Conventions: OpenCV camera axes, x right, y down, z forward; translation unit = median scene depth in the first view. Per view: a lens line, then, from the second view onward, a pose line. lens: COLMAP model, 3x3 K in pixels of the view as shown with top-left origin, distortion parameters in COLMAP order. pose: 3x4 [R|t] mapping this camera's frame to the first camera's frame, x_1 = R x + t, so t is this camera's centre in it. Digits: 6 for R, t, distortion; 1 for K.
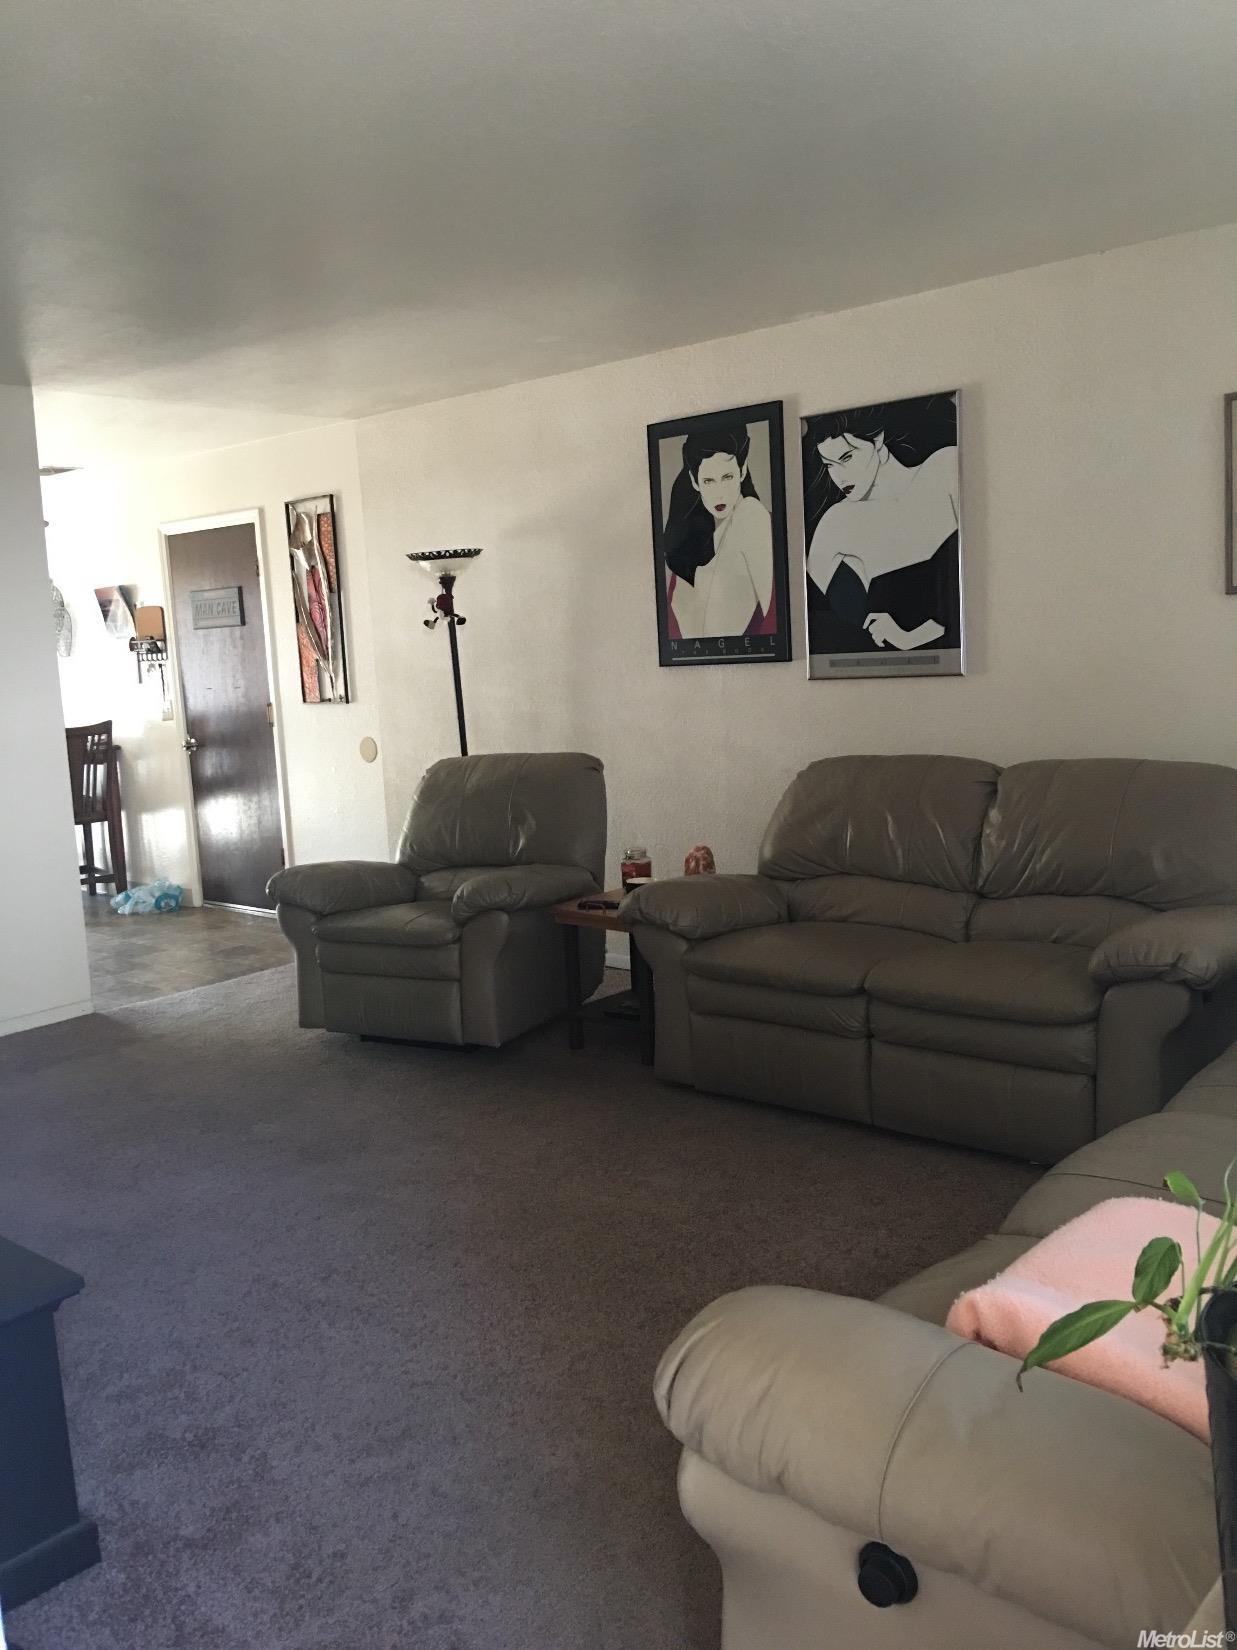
lens RADIAL K [[1397.0, 0, 618.0], [0, 1397.0, 830.3], [0, 0, 1]] dist [0.062273, -0.073267]
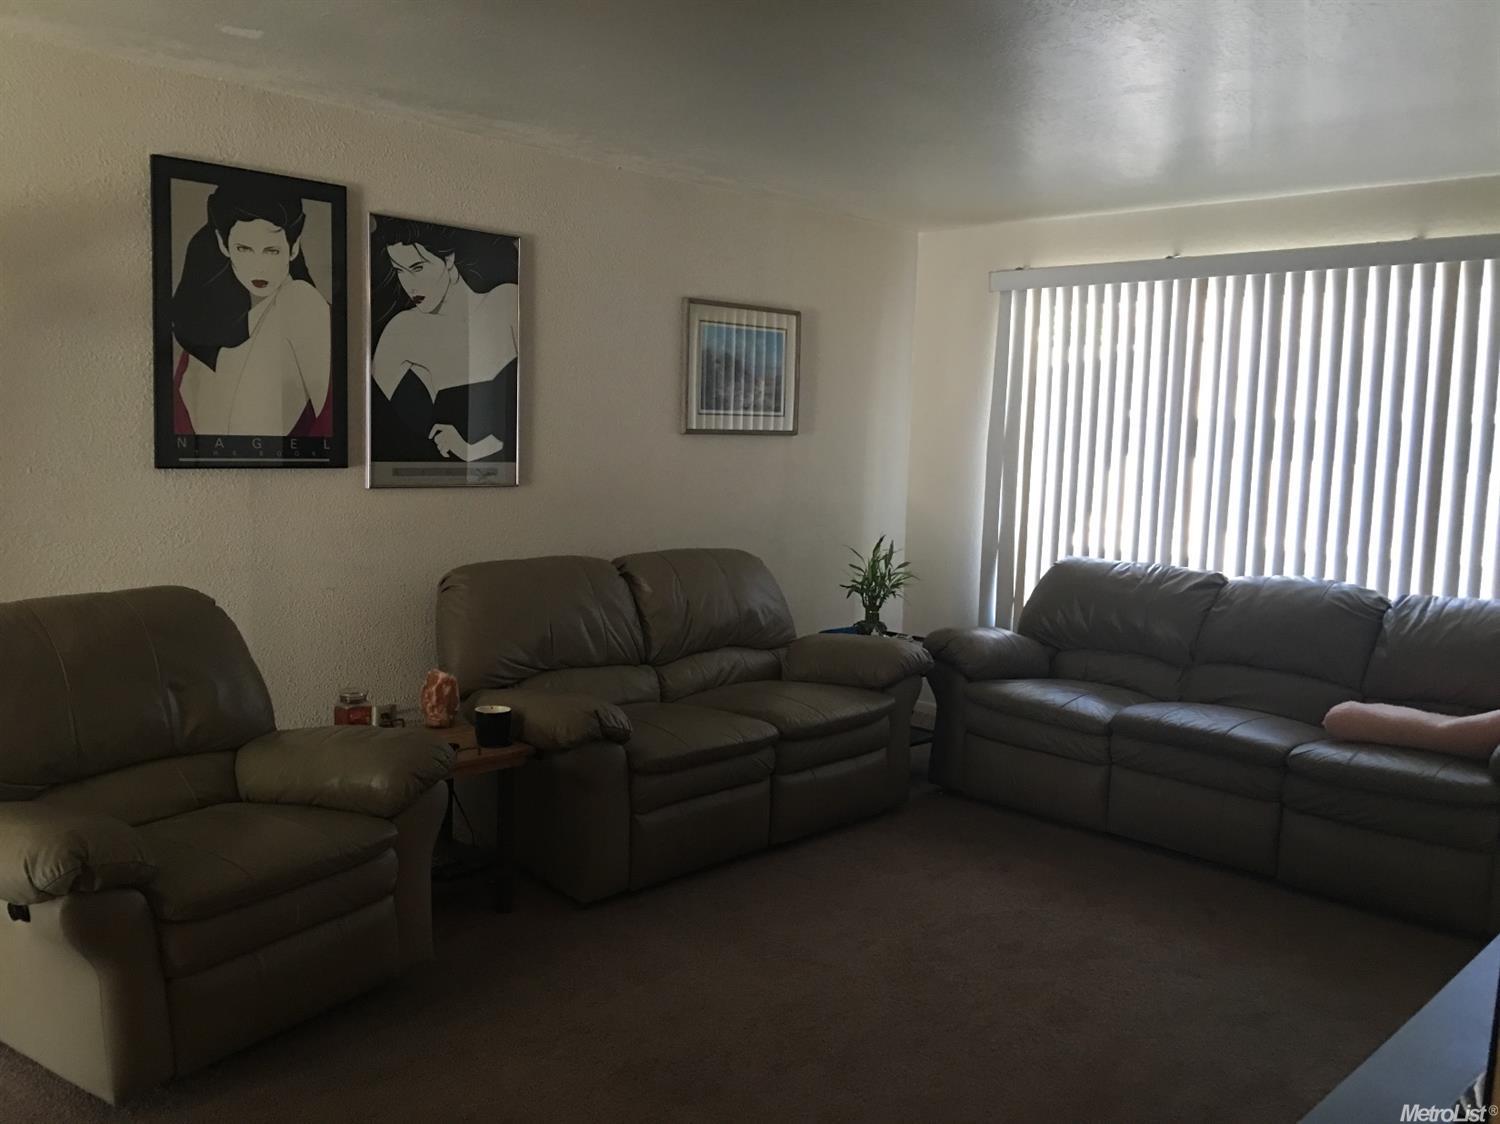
lens RADIAL K [[1270.0, 0, 748.8], [0, 1270.0, 557.3], [0, 0, 1]] dist [0.062273, -0.073267]
pose [[0.066504, -0.041274, 0.996932, -0.723096], [0.106180, 0.993763, 0.034060, -0.065207], [-0.992121, 0.103589, 0.070472, 0.709617]]
